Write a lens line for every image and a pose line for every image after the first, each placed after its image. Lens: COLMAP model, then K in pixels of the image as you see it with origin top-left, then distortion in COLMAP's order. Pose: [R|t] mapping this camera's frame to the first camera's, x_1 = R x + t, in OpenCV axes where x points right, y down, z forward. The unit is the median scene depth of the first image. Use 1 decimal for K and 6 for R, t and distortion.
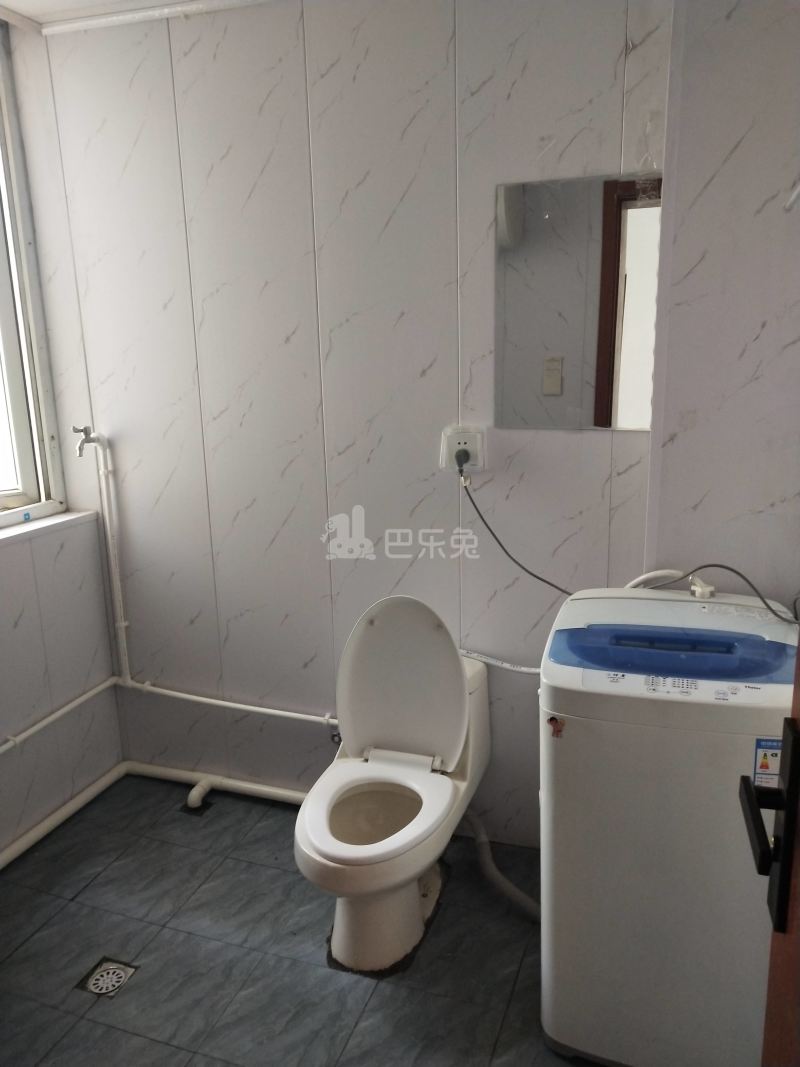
lens RADIAL K [[822.8, 0, 405.3], [0, 822.8, 538.5], [0, 0, 1]] dist [-0.045382, 0.087130]
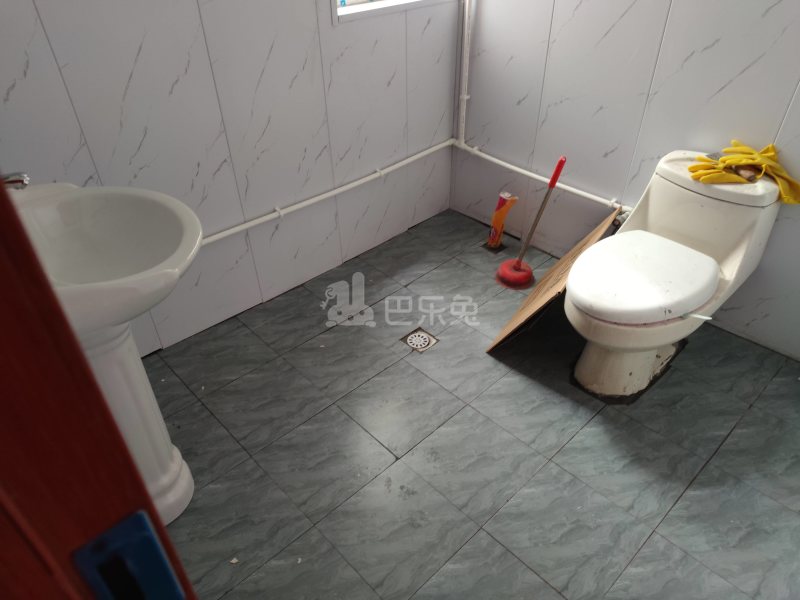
lens RADIAL K [[560.2, 0, 400.0], [0, 560.2, 300.0], [0, 0, 1]] dist [0.057657, -0.002647]
pose [[0.895134, 0.268513, -0.355860, -0.040641], [-0.106932, 0.904276, 0.413341, 0.039008], [0.432783, -0.331943, 0.838160, 0.121299]]
